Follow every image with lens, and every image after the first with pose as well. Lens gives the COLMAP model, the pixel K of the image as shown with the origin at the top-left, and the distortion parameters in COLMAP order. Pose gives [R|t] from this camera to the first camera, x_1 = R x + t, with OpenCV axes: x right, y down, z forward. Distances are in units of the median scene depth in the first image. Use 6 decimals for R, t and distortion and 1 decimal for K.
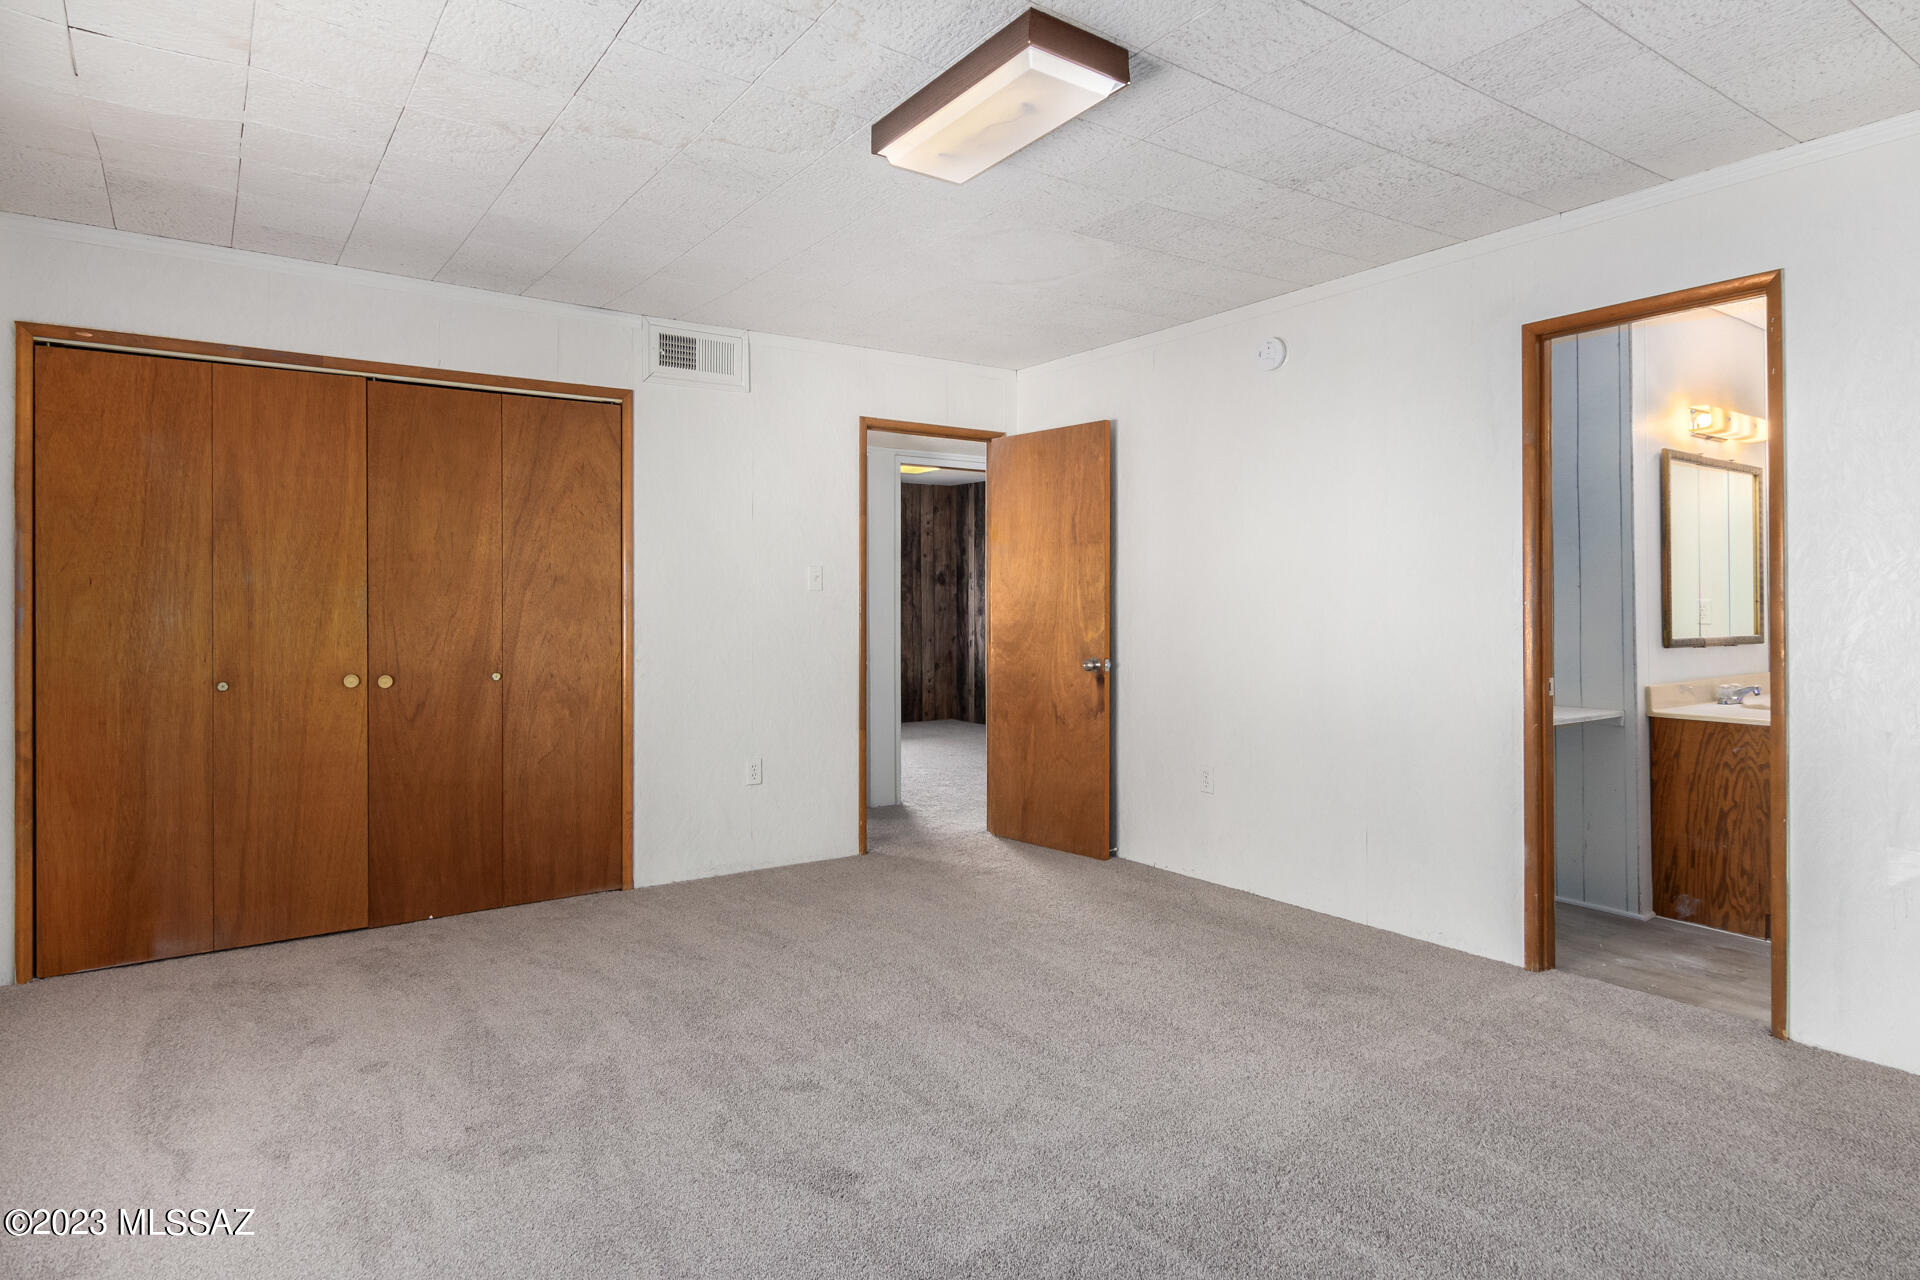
lens RADIAL K [[1055.5, 0, 955.0], [0, 1055.5, 604.9], [0, 0, 1]] dist [0.002554, 0.000476]
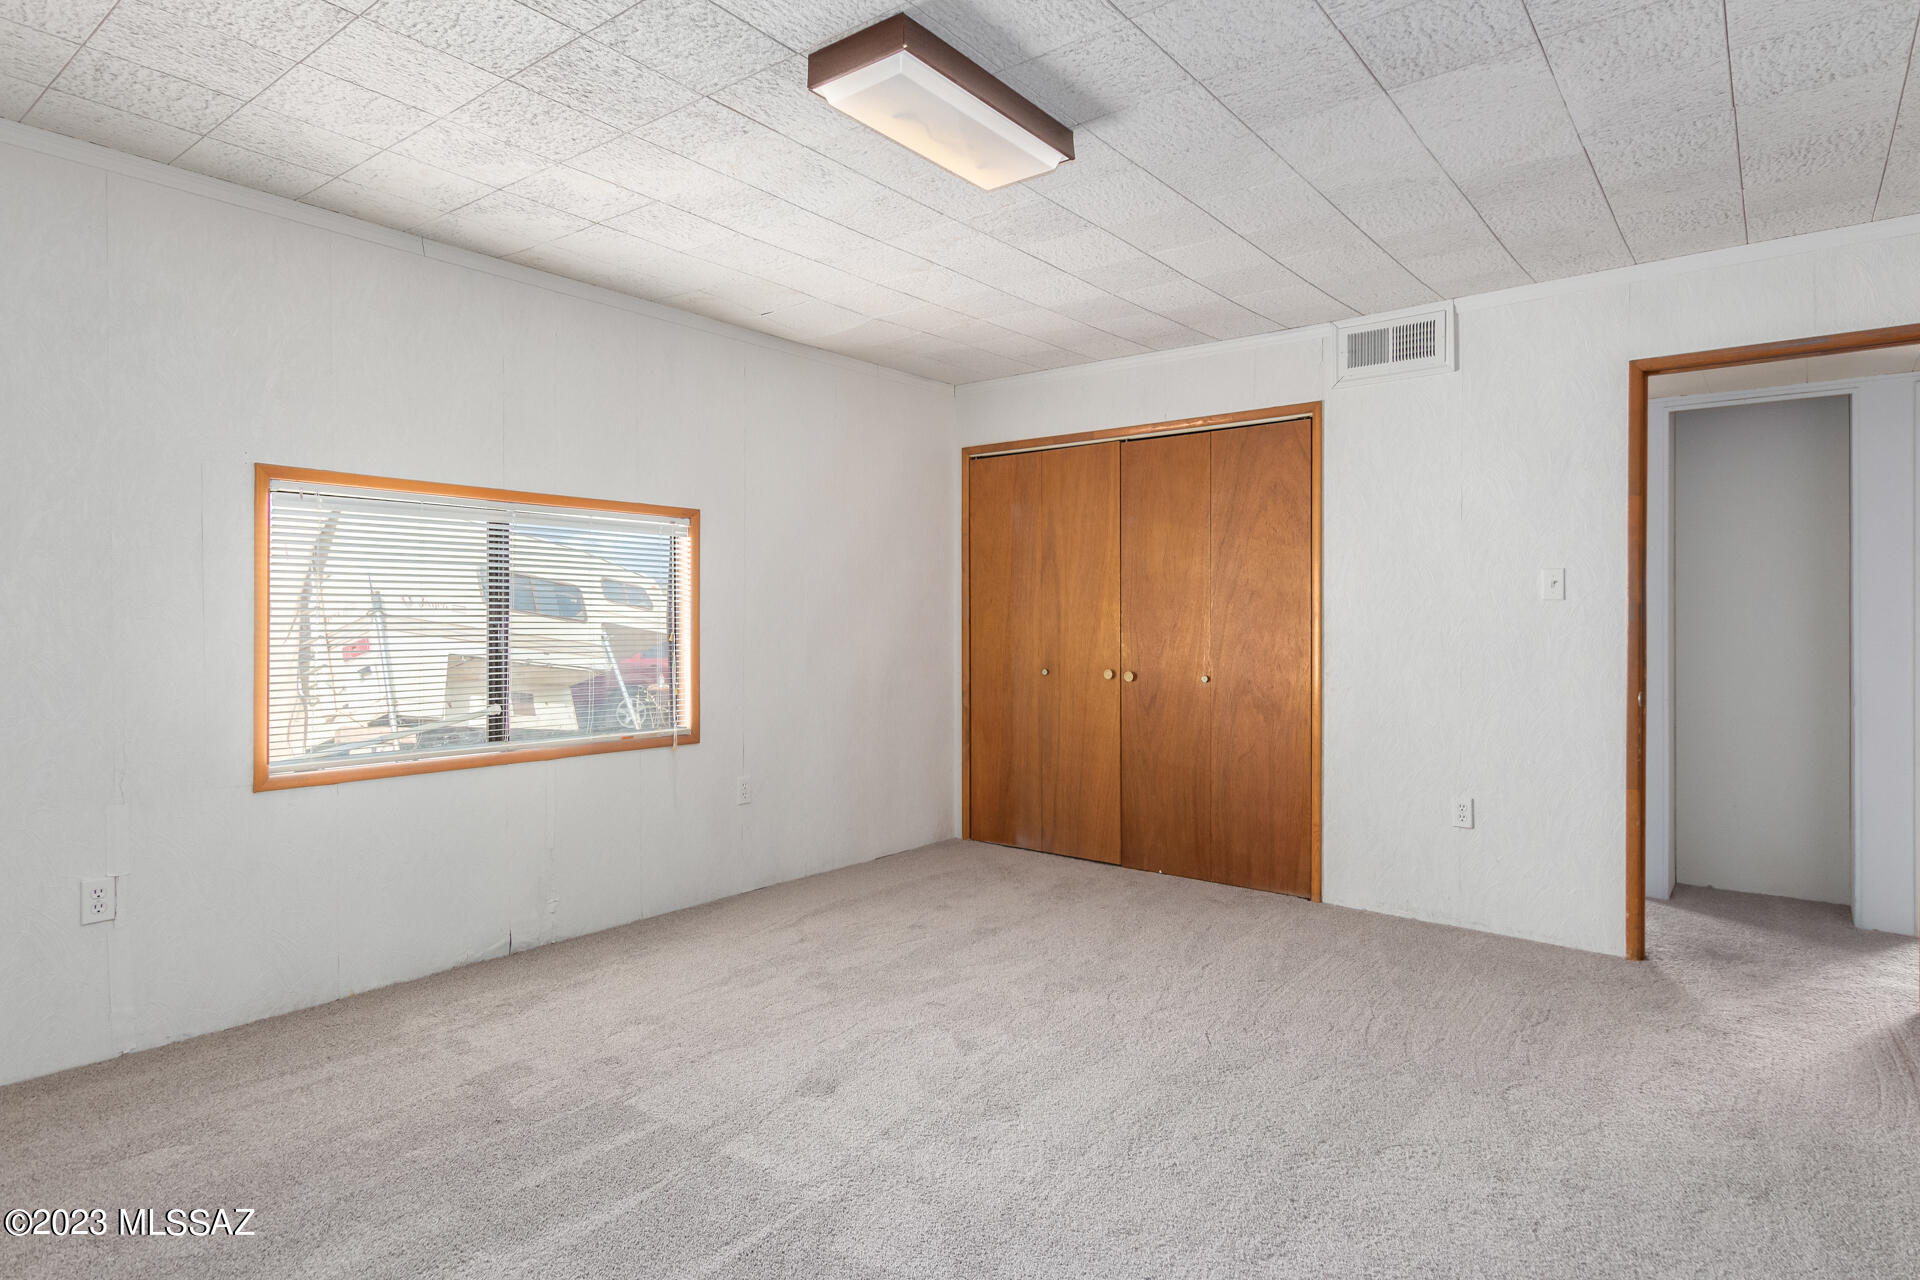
lens RADIAL K [[1055.5, 0, 955.0], [0, 1055.5, 604.9], [0, 0, 1]] dist [0.002554, 0.000476]
pose [[0.275590, -0.001540, -0.961274, 0.579445], [0.004296, 0.999991, -0.000371, -0.013109], [0.961266, -0.004027, 0.275594, 0.412470]]
